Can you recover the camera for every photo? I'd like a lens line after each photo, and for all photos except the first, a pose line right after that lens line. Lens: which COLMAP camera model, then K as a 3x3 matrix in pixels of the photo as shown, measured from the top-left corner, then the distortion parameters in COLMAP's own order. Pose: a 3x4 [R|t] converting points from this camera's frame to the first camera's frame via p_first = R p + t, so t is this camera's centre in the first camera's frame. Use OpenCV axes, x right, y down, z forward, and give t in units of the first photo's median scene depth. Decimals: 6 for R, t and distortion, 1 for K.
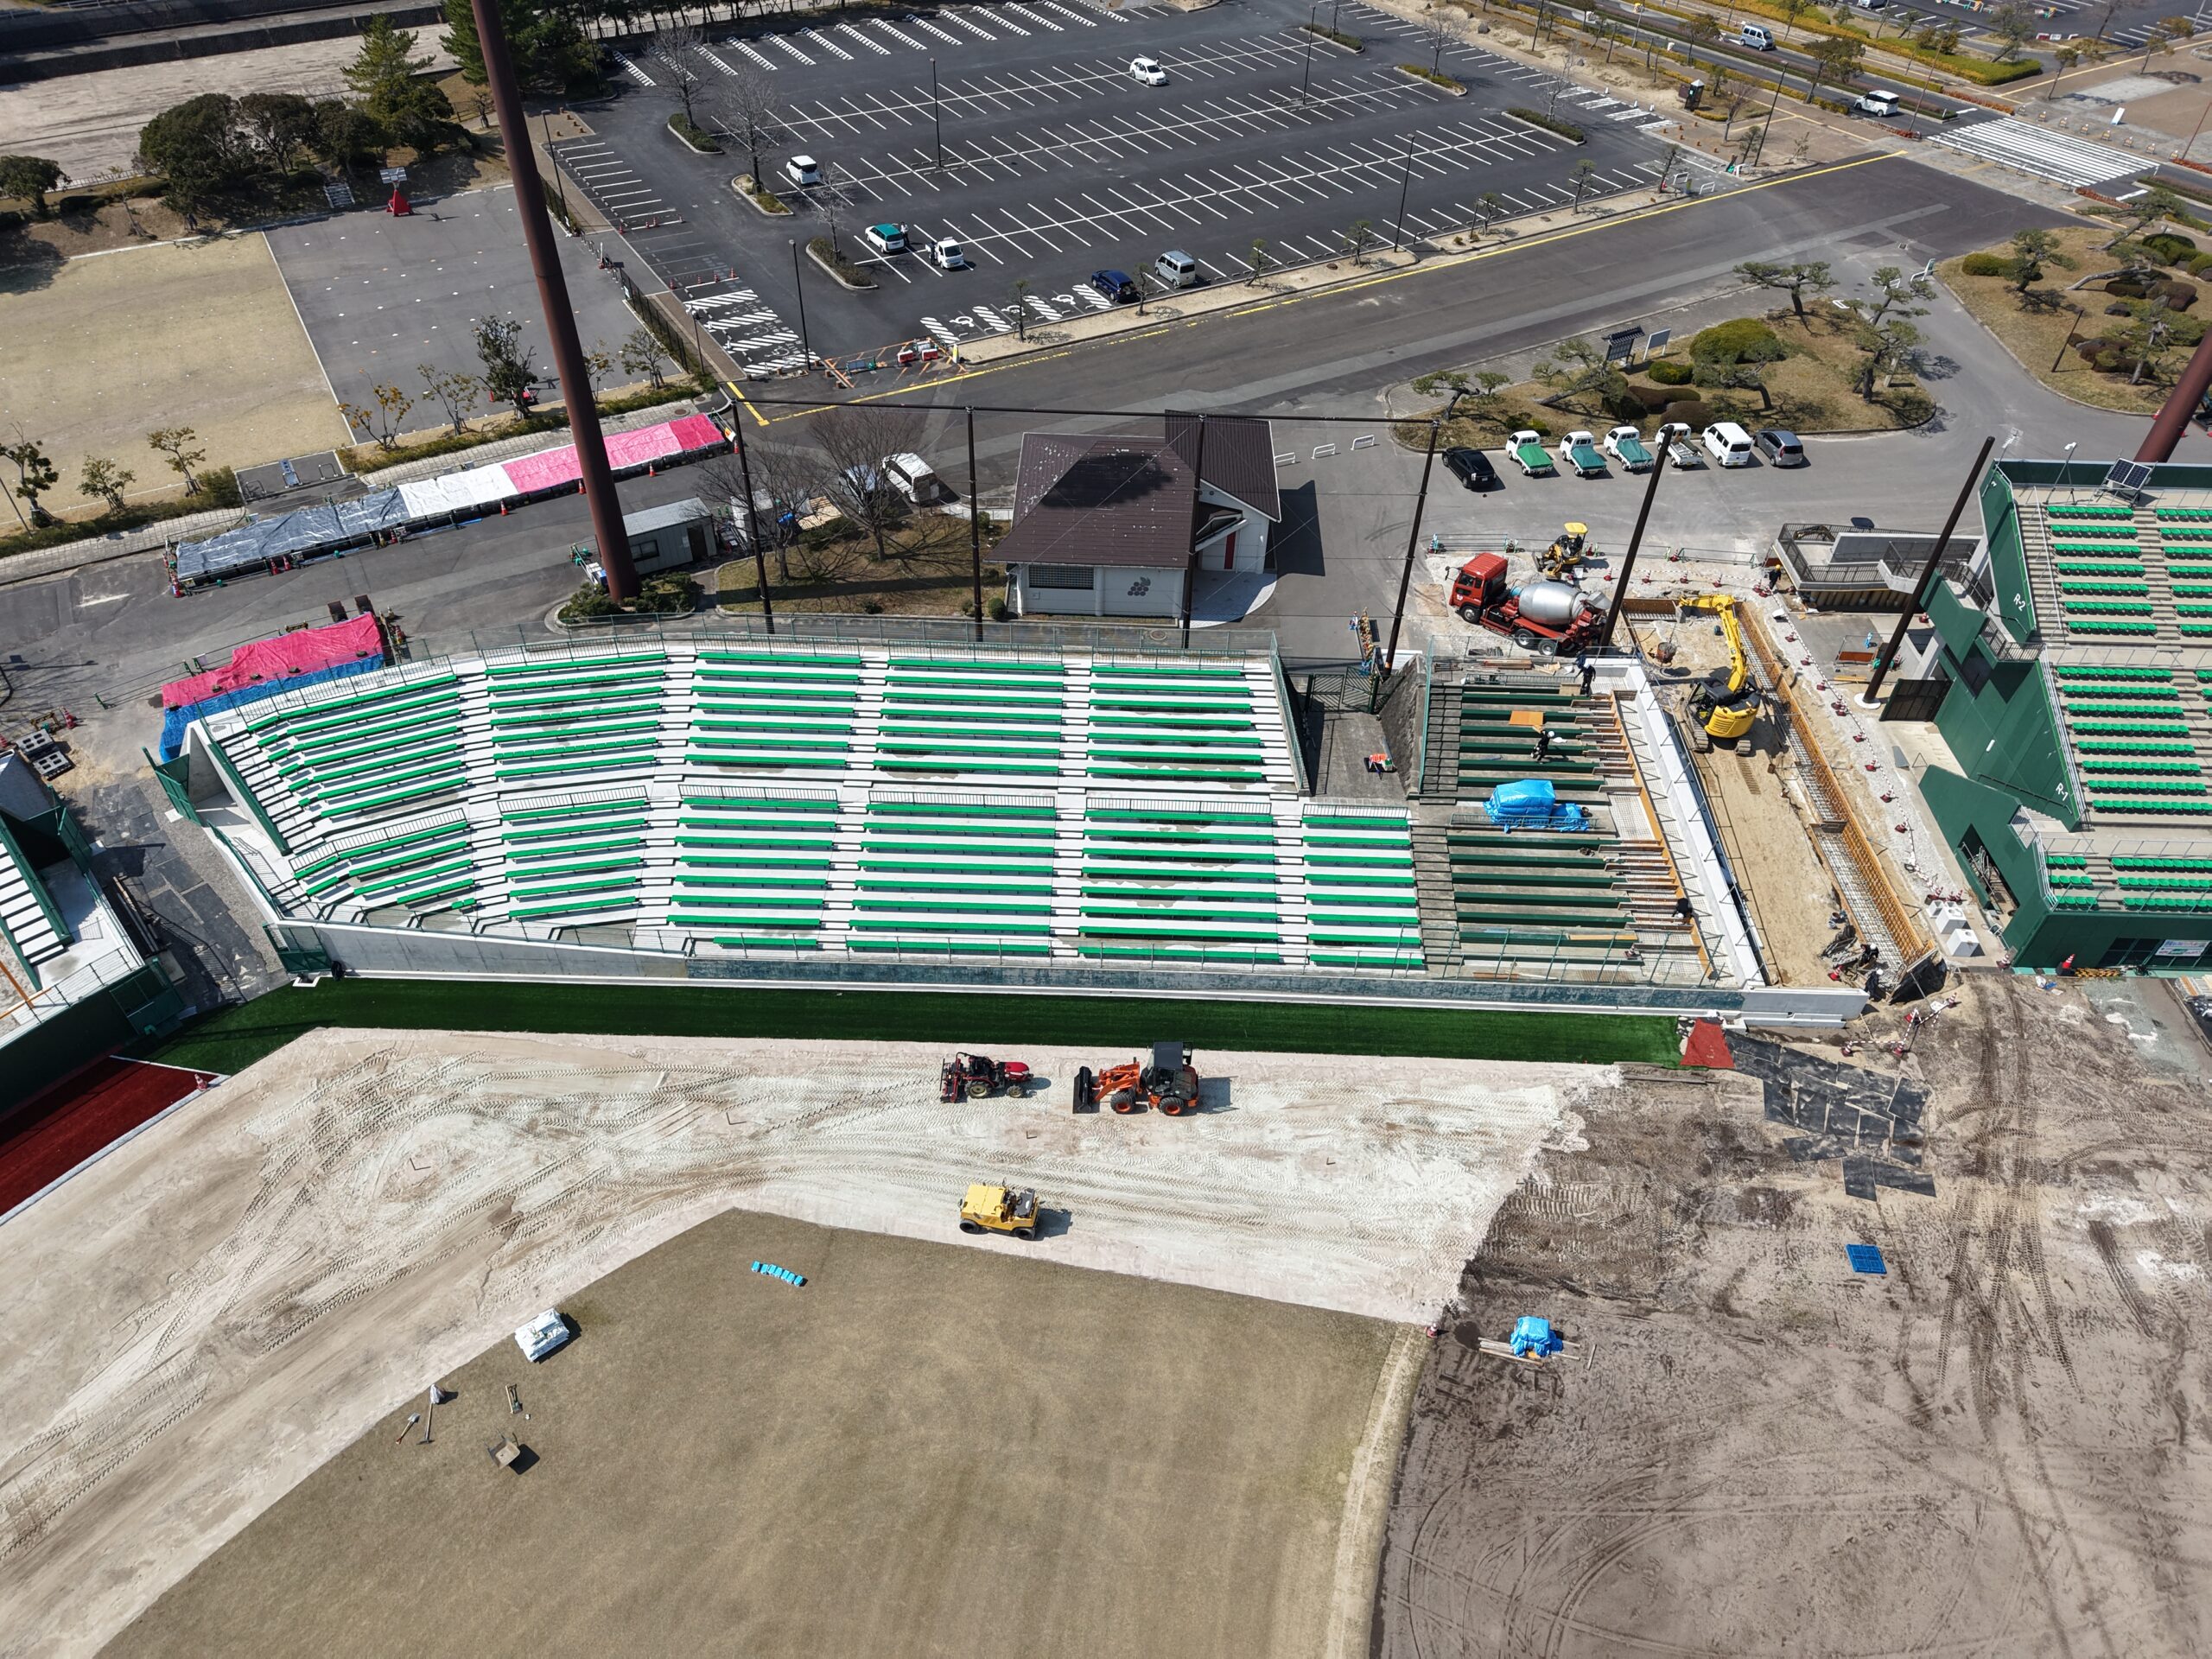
lens RADIAL K [[1496.2, 0, 1119.6], [0, 1496.2, 822.1], [0, 0, 1]] dist [0.010434, -0.002243]
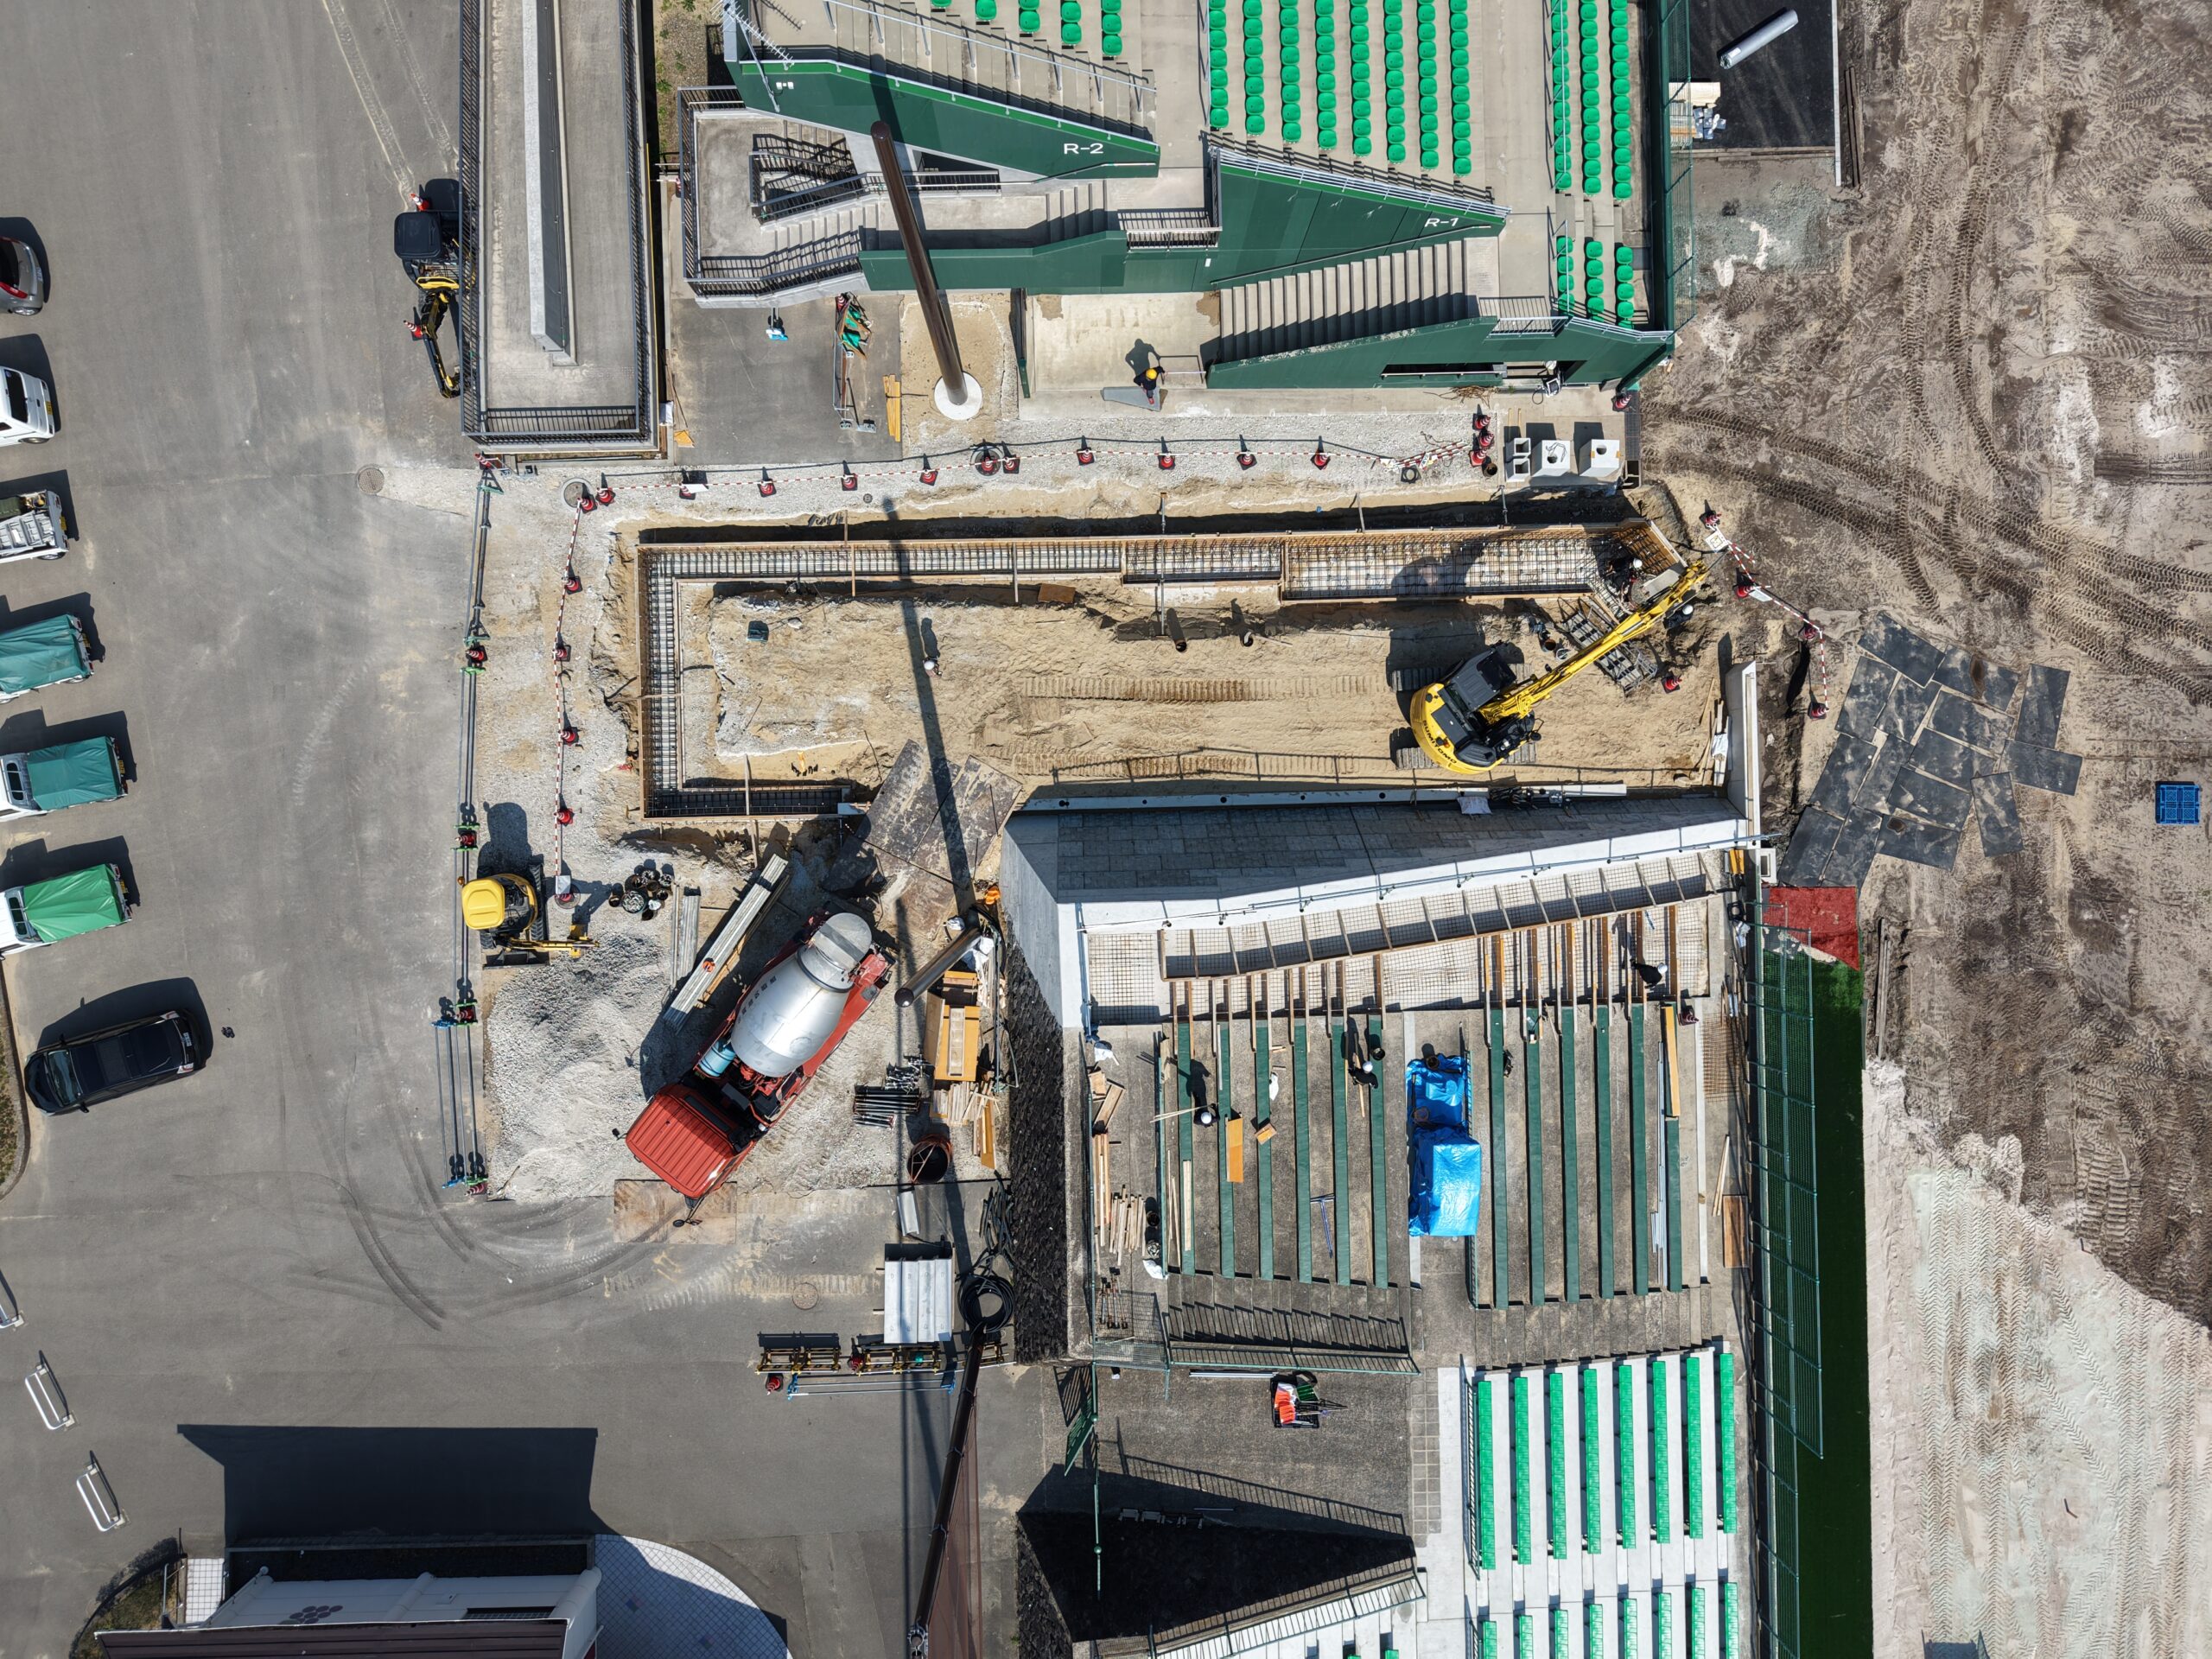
lens RADIAL K [[1496.2, 0, 1119.6], [0, 1496.2, 822.1], [0, 0, 1]] dist [0.010434, -0.002243]
pose [[-0.034400, -0.999254, -0.017569, 0.485577], [0.668011, -0.036065, 0.743277, -0.584081], [-0.743356, 0.013833, 0.668753, 0.832537]]
